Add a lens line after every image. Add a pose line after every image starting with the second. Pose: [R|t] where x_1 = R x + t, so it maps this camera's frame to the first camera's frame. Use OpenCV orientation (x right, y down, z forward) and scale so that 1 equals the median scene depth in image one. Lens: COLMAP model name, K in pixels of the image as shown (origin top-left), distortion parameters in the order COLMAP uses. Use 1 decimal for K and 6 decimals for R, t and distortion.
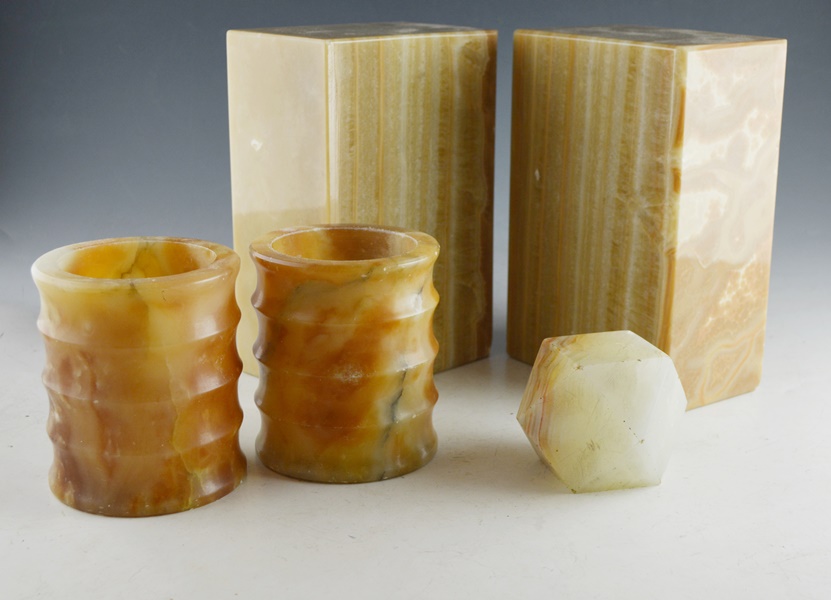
lens RADIAL K [[1283.5, 0, 440.5], [0, 1283.5, 312.6], [0, 0, 1]] dist [-0.040017, -0.067540]
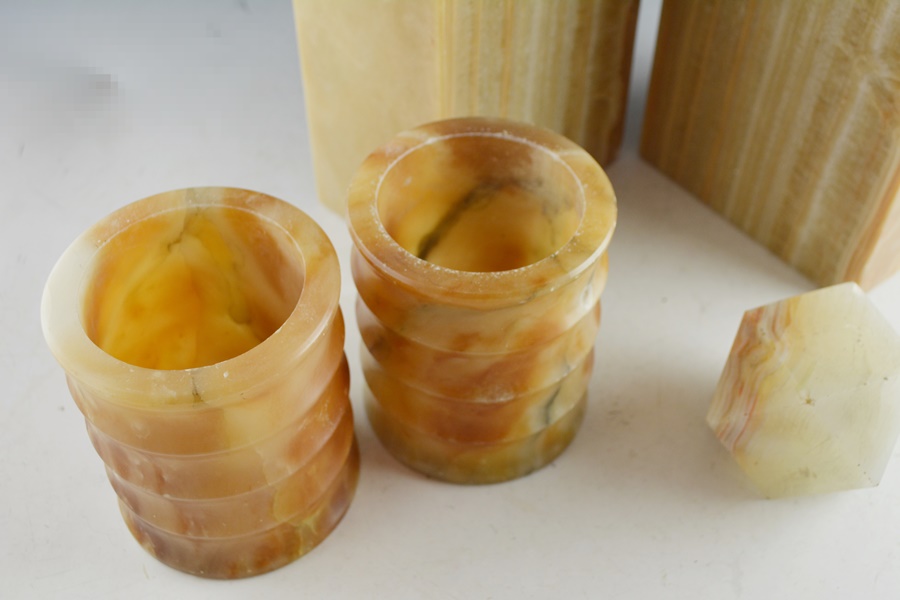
lens RADIAL K [[1045.0, 0, 450.0], [0, 1045.0, 300.0], [0, 0, 1]] dist [-0.037952, -0.017904]
pose [[0.999803, -0.019459, 0.003905, -0.087775], [0.014711, 0.858676, 0.512308, -0.276946], [-0.013322, -0.512150, 0.858793, 0.447535]]
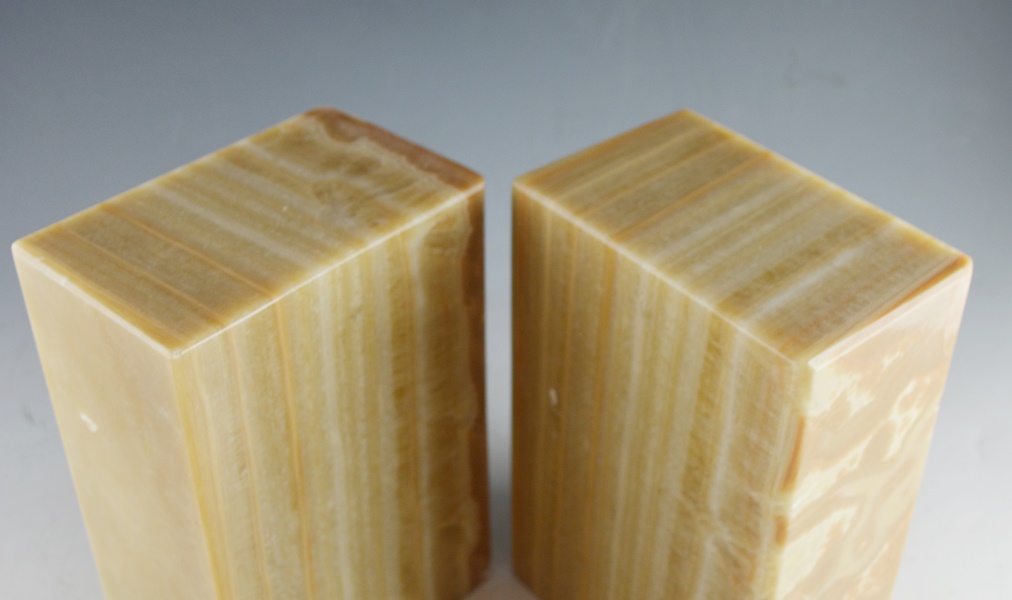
lens RADIAL K [[1306.6, 0, 551.0], [0, 1306.6, 299.3], [0, 0, 1]] dist [-0.019902, -0.047691]
pose [[0.997187, -0.035021, 0.066265, 0.036647], [0.010881, 0.942402, 0.334306, -0.410195], [-0.074156, -0.332644, 0.940132, 0.450865]]
